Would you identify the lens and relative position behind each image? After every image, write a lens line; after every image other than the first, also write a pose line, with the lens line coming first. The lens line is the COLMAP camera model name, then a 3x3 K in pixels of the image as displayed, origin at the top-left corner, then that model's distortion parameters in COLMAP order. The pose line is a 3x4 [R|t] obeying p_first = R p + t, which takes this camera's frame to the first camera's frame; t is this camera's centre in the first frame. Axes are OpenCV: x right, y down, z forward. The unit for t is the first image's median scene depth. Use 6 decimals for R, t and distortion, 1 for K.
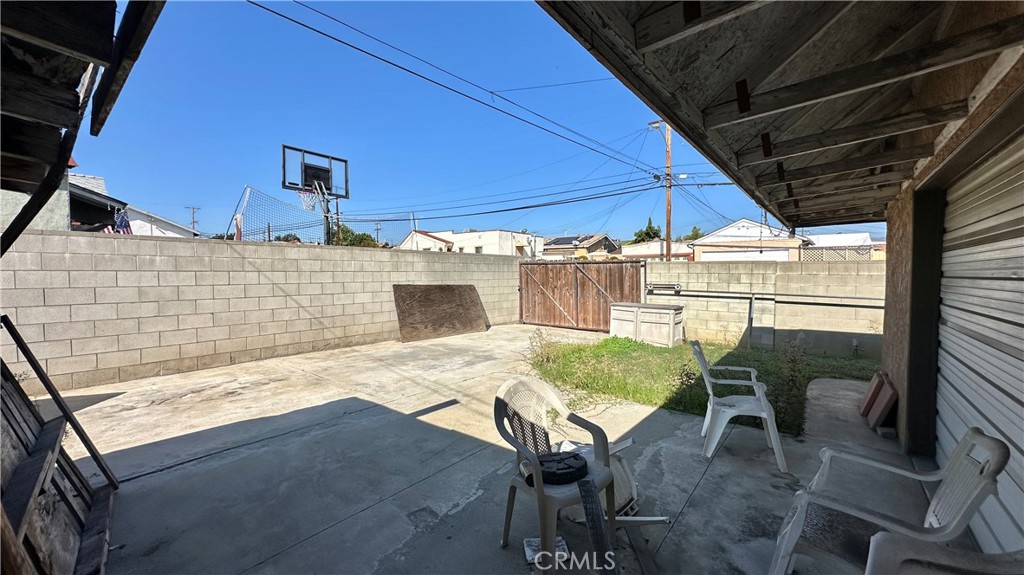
lens RADIAL K [[410.0, 0, 511.9], [0, 410.0, 286.7], [0, 0, 1]] dist [-0.001652, -0.000020]
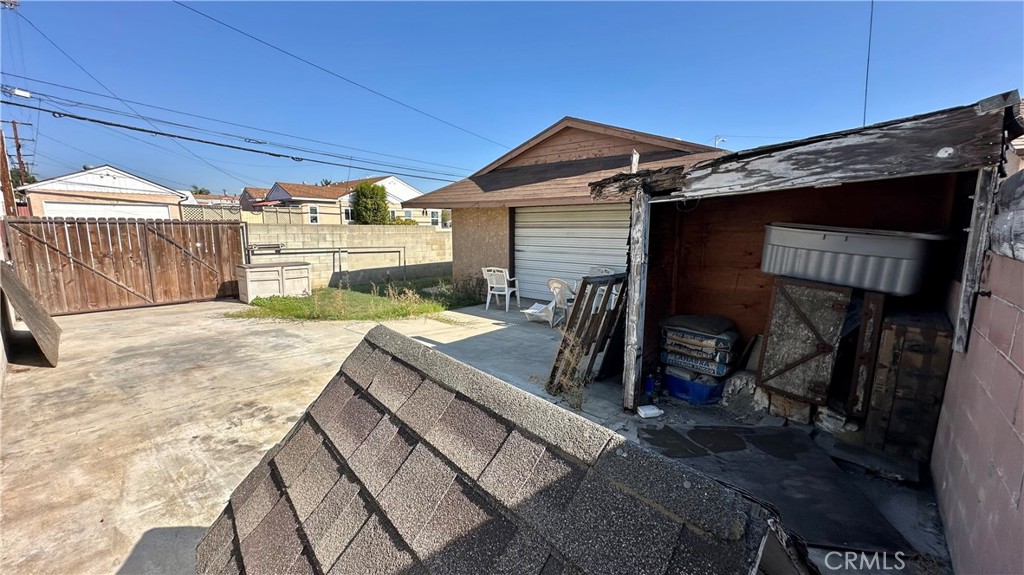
lens RADIAL K [[410.0, 0, 511.3], [0, 410.0, 288.2], [0, 0, 1]] dist [-0.001652, -0.000020]
pose [[0.039521, -0.148256, 0.988159, -0.641984], [0.031191, 0.988633, 0.147079, -0.028877], [-0.998732, 0.025009, 0.043696, 0.281257]]
